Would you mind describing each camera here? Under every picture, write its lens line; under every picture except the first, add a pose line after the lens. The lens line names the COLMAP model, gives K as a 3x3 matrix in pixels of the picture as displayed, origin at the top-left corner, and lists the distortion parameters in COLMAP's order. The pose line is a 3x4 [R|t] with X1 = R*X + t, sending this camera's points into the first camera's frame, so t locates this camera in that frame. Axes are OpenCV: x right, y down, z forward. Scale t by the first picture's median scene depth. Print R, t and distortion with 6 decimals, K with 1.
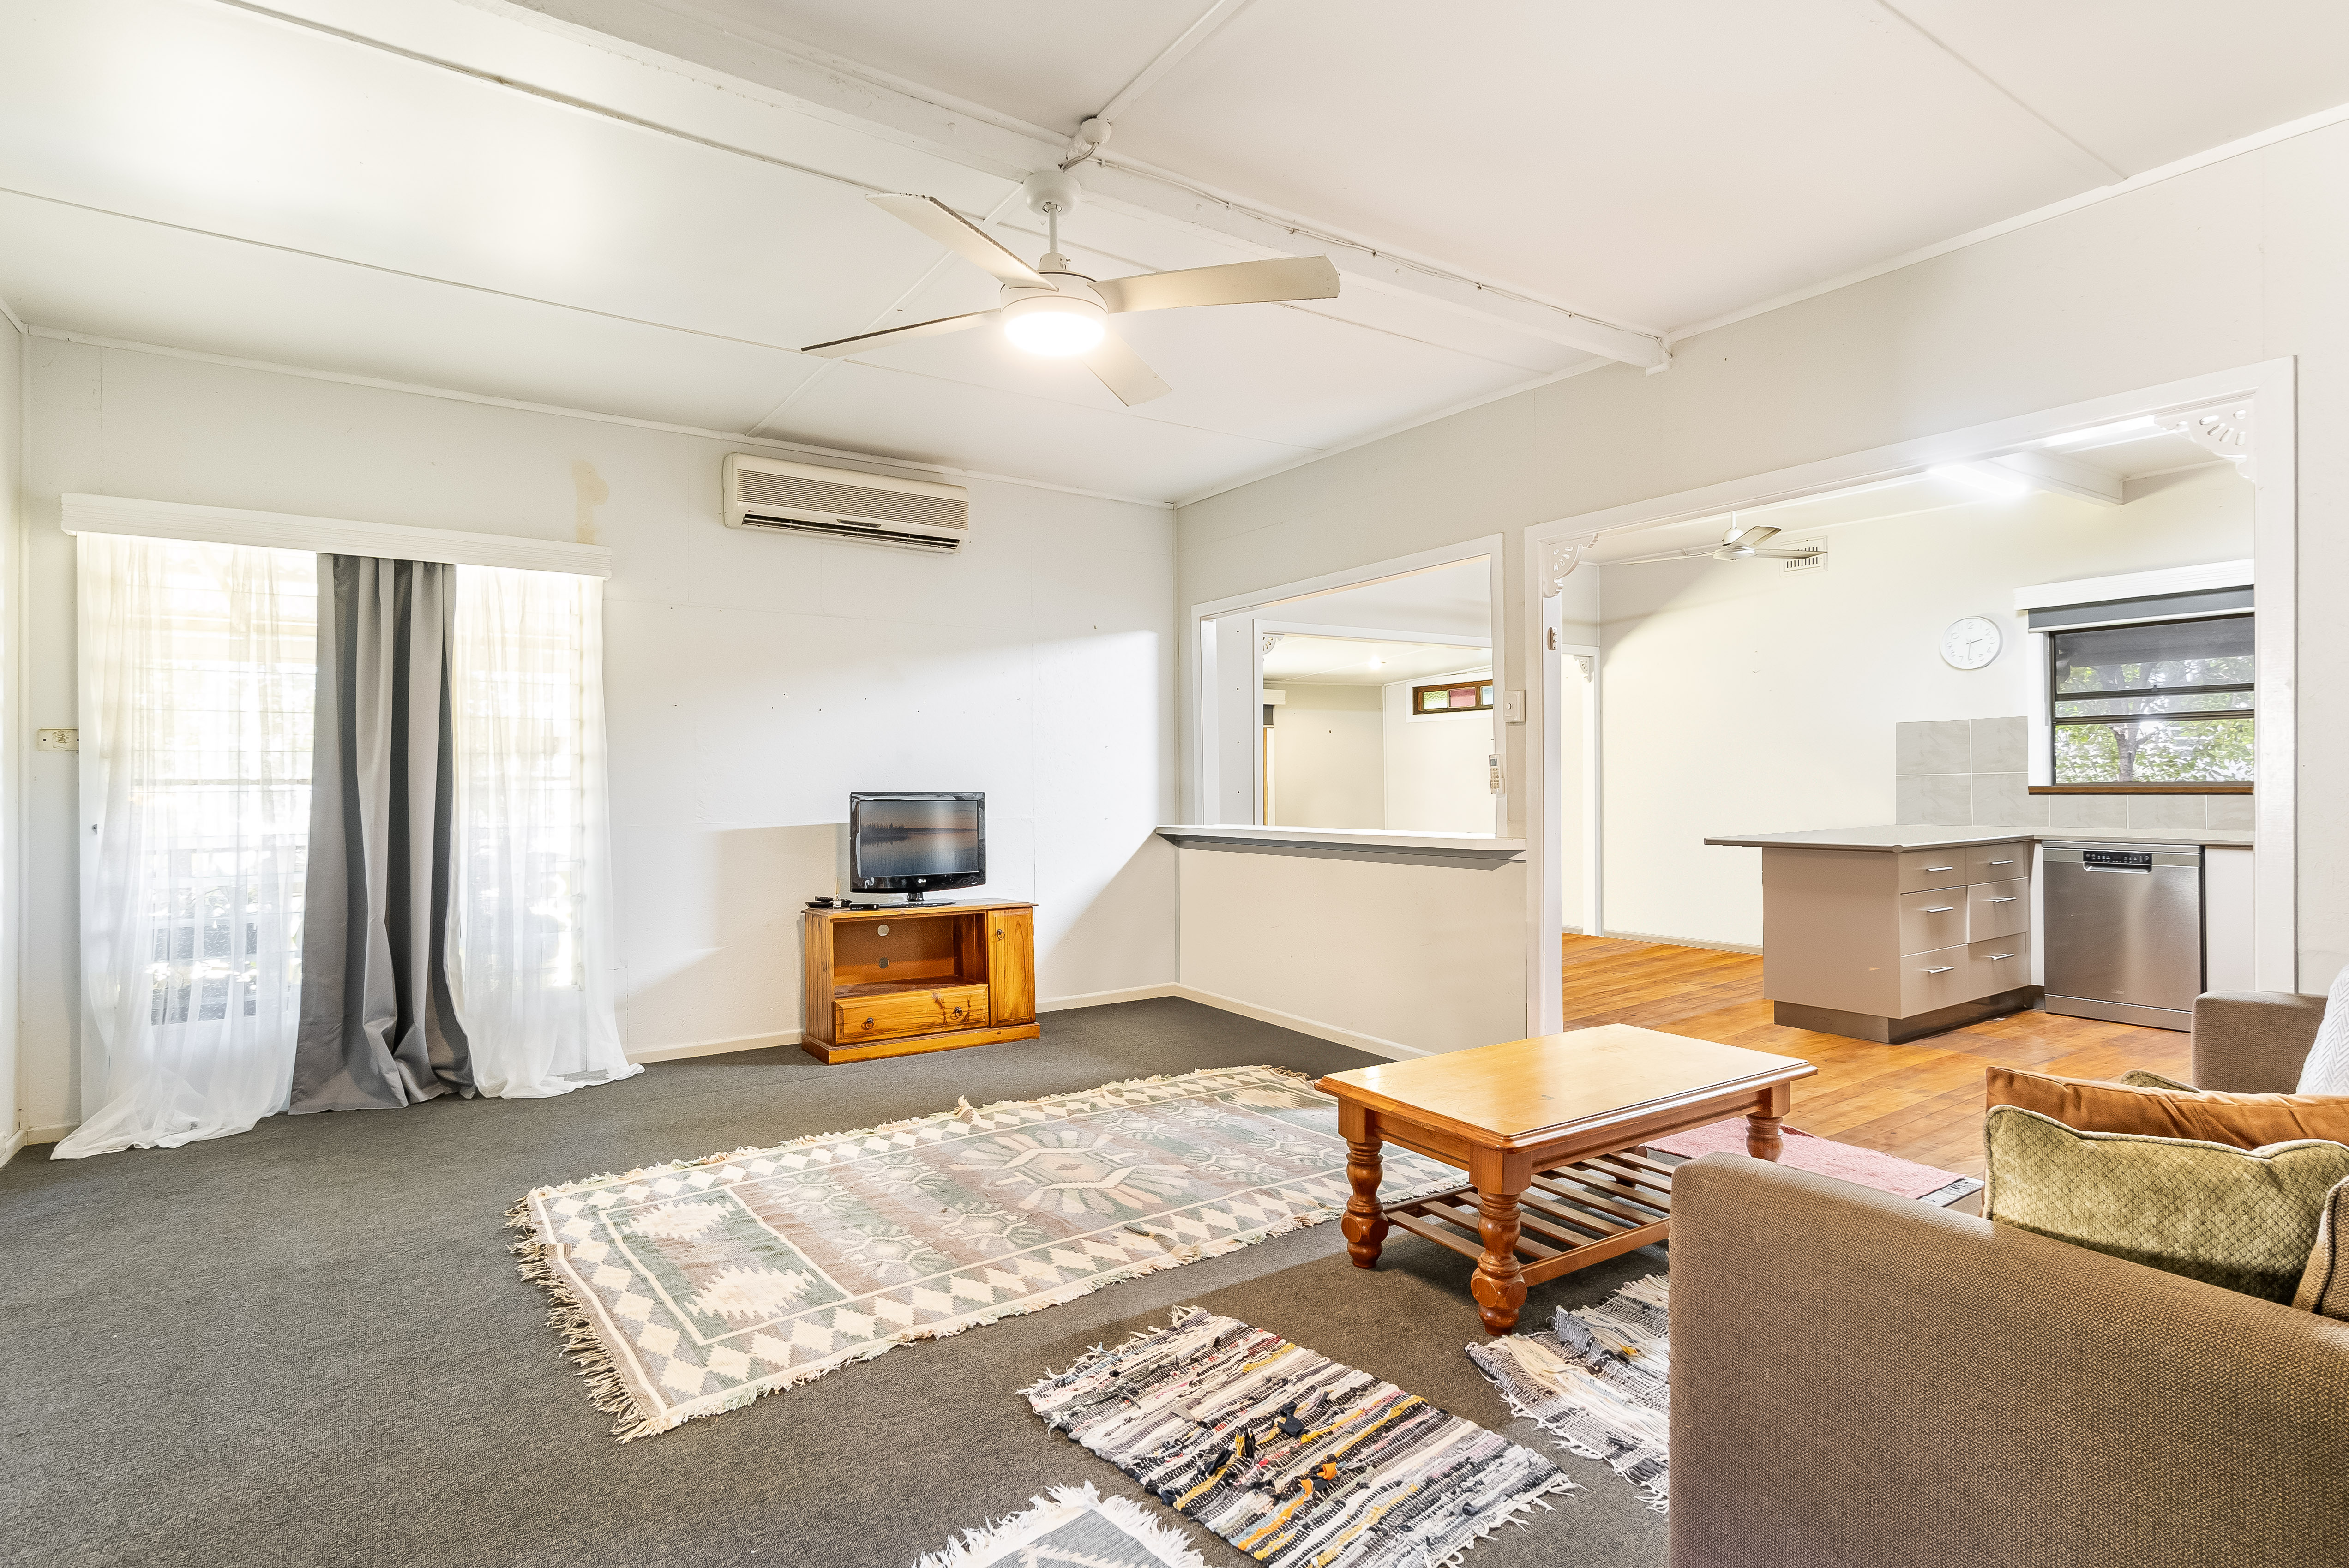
lens RADIAL K [[1104.0, 0, 1173.5], [0, 1104.0, 772.2], [0, 0, 1]] dist [-0.015816, -0.000294]
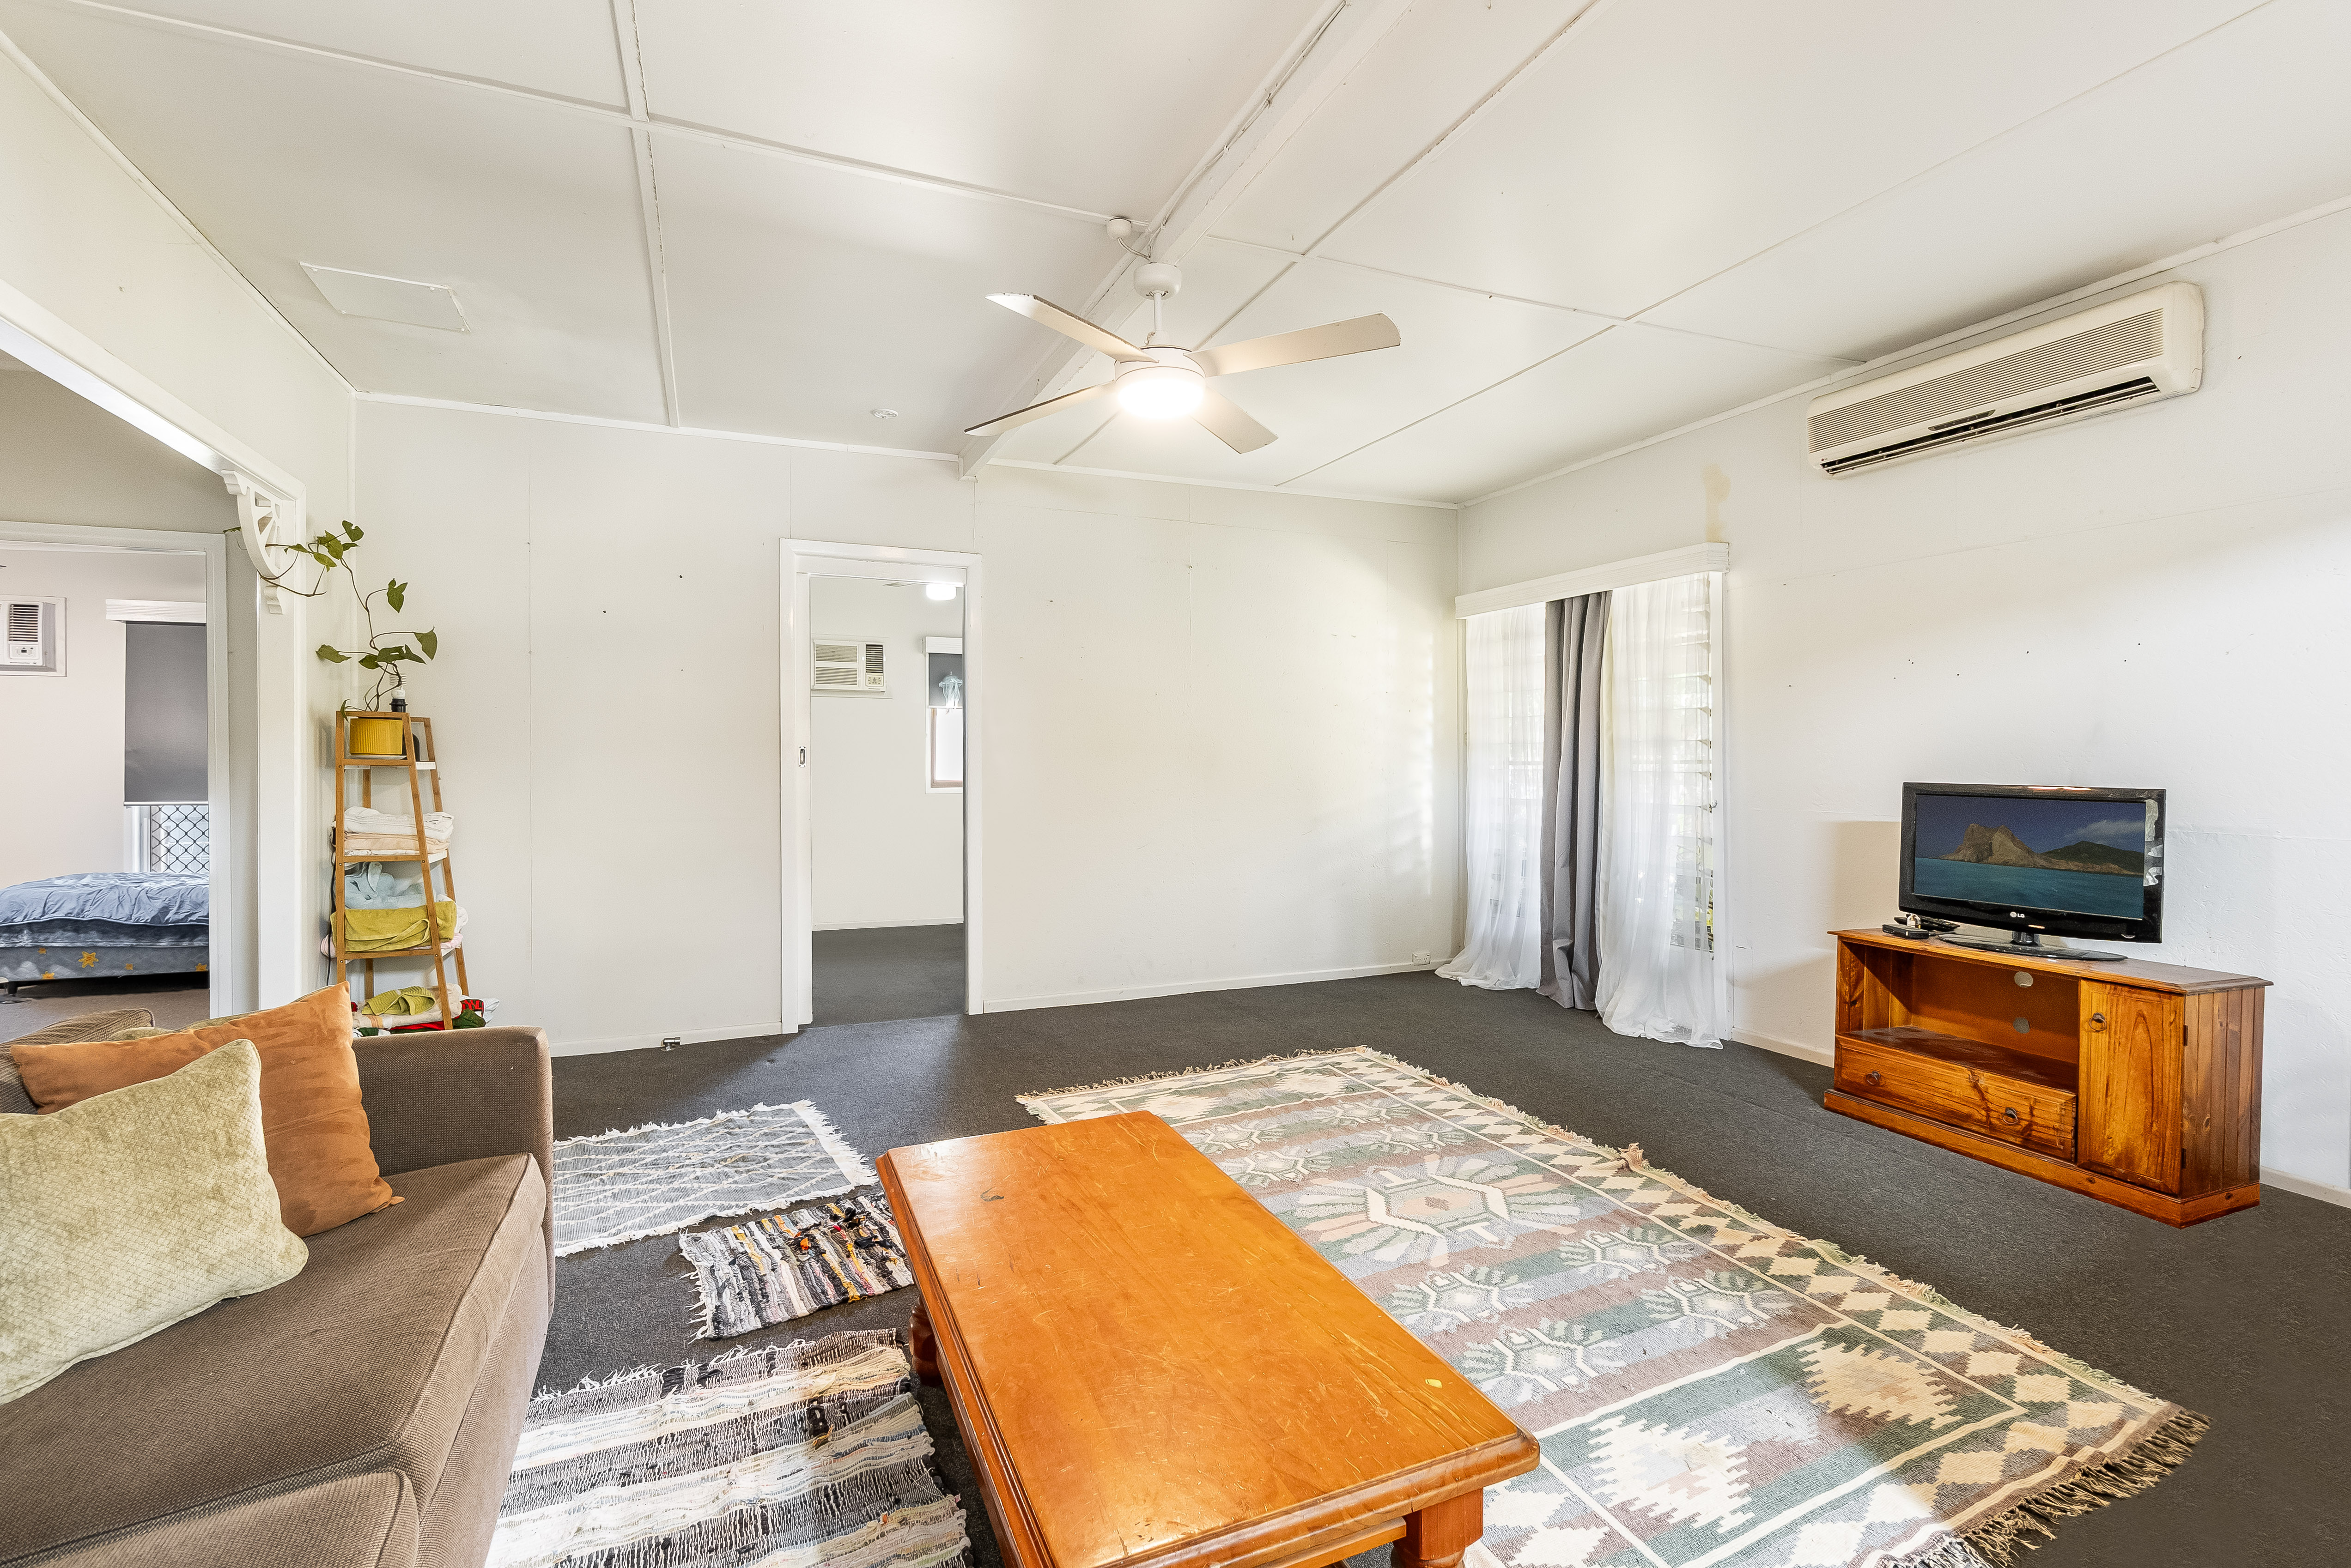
lens RADIAL K [[1024.6, 0, 1176.6], [0, 1024.6, 785.5], [0, 0, 1]] dist [-0.002959, -0.000115]
pose [[-0.160146, 0.034556, -0.986488, 0.674716], [0.013584, 0.999370, 0.032802, -0.015403], [0.987000, -0.008147, -0.160515, 0.820920]]
